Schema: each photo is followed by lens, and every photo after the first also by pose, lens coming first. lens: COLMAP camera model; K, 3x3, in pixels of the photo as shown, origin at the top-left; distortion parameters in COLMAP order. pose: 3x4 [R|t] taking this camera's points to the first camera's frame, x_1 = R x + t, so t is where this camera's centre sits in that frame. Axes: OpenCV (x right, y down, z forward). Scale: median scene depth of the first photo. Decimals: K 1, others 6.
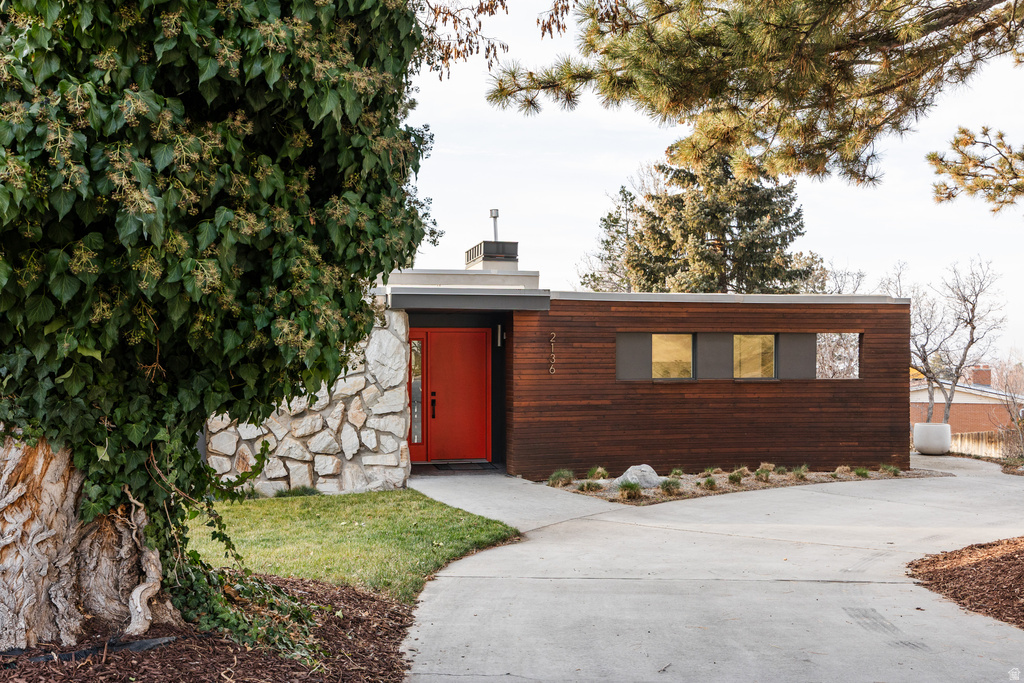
lens RADIAL K [[996.7, 0, 511.7], [0, 996.7, 345.5], [0, 0, 1]] dist [0.003095, 0.000000]
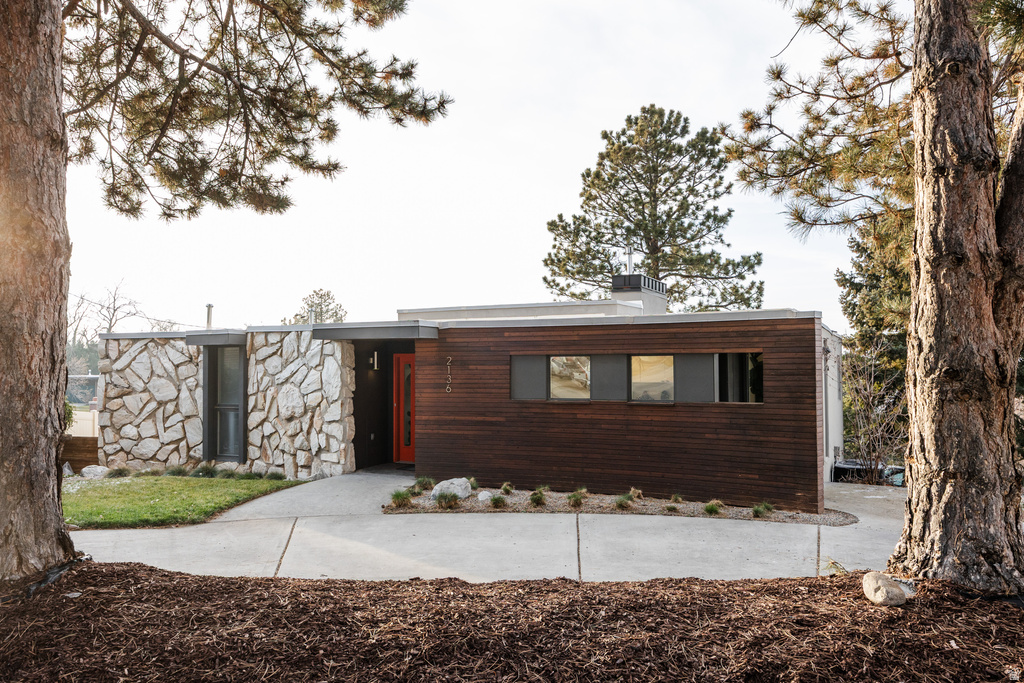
lens RADIAL K [[774.8, 0, 508.7], [0, 774.8, 334.5], [0, 0, 1]] dist [0.001830, -0.001872]
pose [[0.781230, -0.030686, -0.623489, 0.626779], [0.004436, 0.999039, -0.043612, 0.000652], [0.624228, 0.031305, 0.780615, 0.326521]]
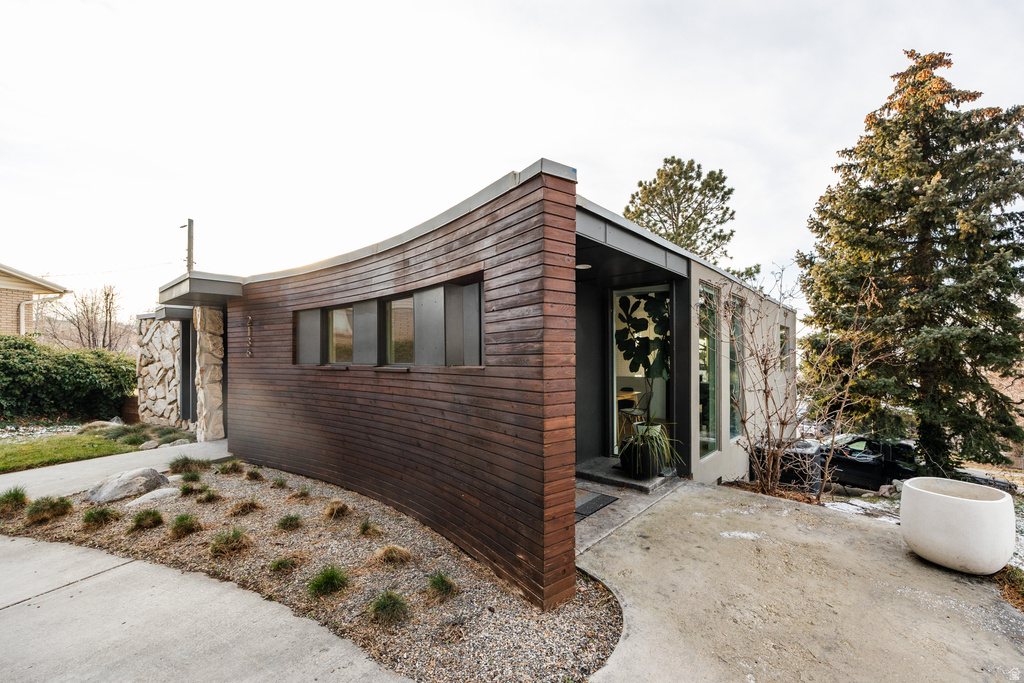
lens RADIAL K [[473.2, 0, 515.9], [0, 473.2, 351.4], [0, 0, 1]] dist [-0.002012, 0.000039]
pose [[0.646715, -0.009305, -0.762675, 0.548062], [0.005082, 0.999956, -0.007890, 0.028586], [0.762715, 0.001226, 0.646734, 0.896188]]
